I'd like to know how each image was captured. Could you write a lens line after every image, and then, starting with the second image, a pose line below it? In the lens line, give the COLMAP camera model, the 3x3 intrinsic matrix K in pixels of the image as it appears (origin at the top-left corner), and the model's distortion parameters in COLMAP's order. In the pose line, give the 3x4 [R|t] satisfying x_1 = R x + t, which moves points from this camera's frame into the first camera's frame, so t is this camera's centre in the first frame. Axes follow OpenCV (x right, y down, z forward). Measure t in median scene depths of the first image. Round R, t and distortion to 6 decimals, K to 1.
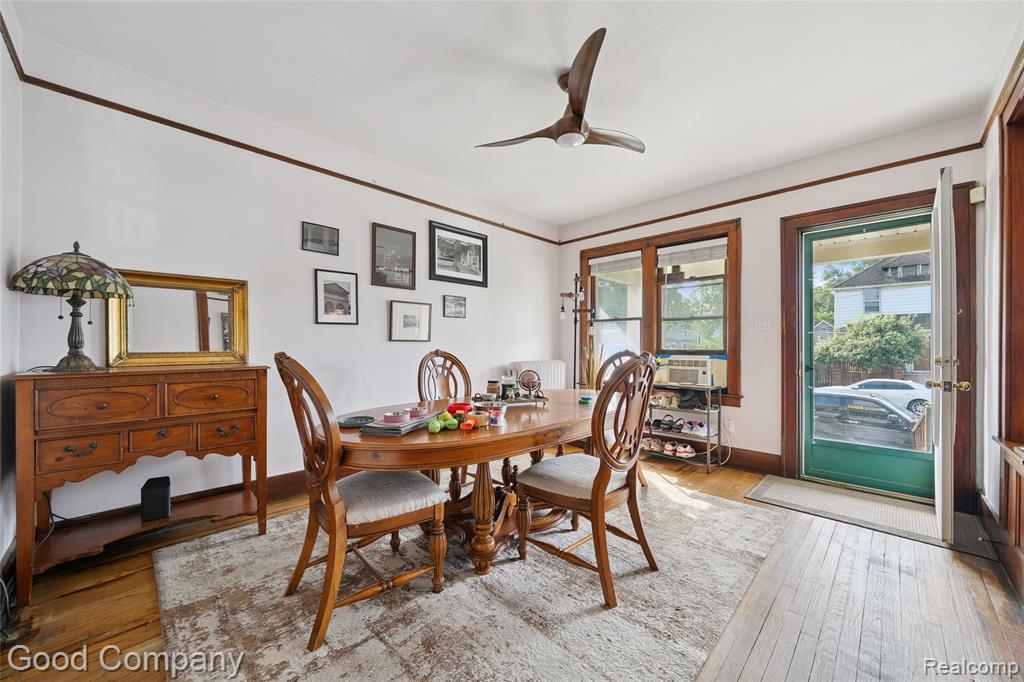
lens RADIAL K [[380.9, 0, 511.0], [0, 380.9, 343.5], [0, 0, 1]] dist [-0.000048, 0.000121]
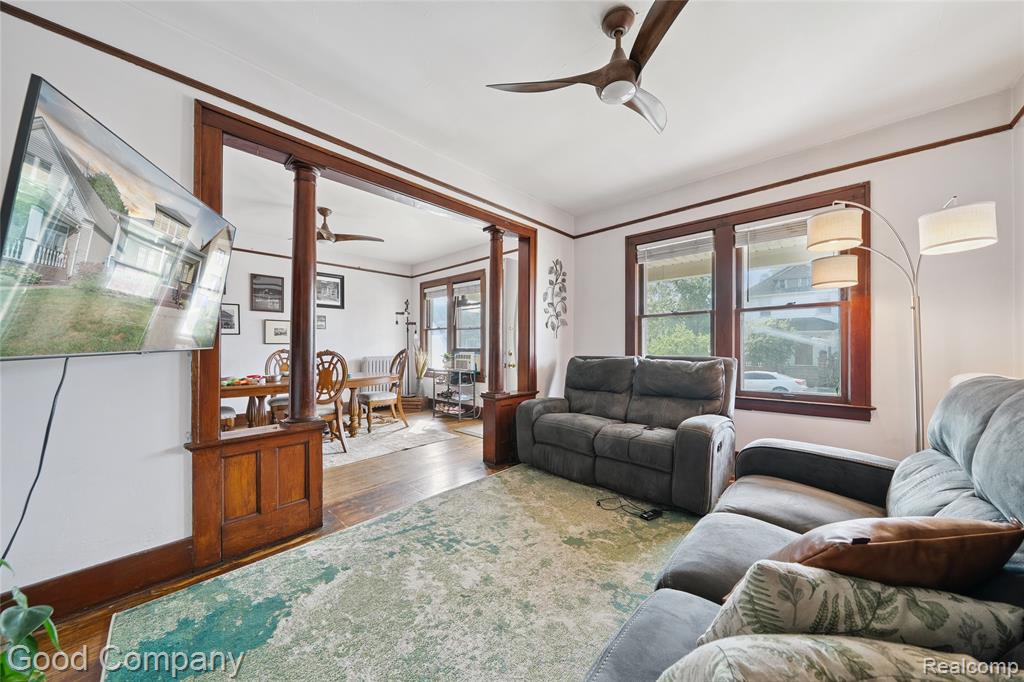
lens RADIAL K [[355.2, 0, 515.4], [0, 355.2, 342.5], [0, 0, 1]] dist [-0.006848, 0.000182]
pose [[0.998983, -0.007924, 0.044395, 0.639602], [0.008258, 0.999939, -0.007350, 0.005498], [-0.044334, 0.007709, 0.998987, -0.528918]]
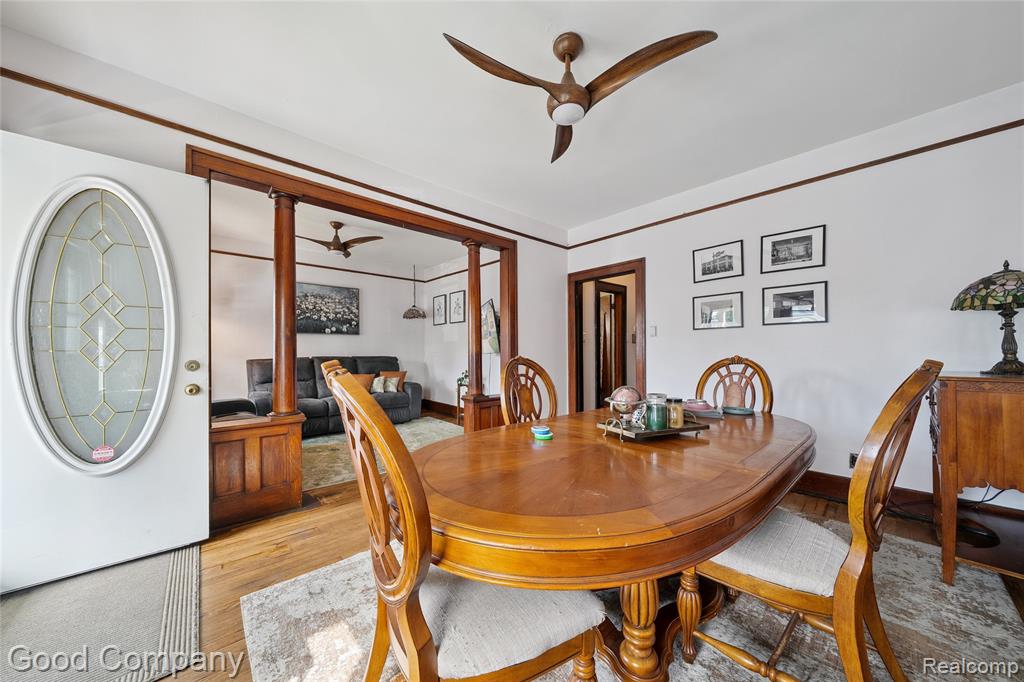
lens RADIAL K [[355.2, 0, 511.7], [0, 355.2, 349.0], [0, 0, 1]] dist [-0.006848, 0.000182]
pose [[-0.998854, -0.005018, 0.047607, 0.149482], [-0.005463, 0.999943, -0.009226, 0.007923], [-0.047558, -0.009475, -0.998824, 1.110152]]
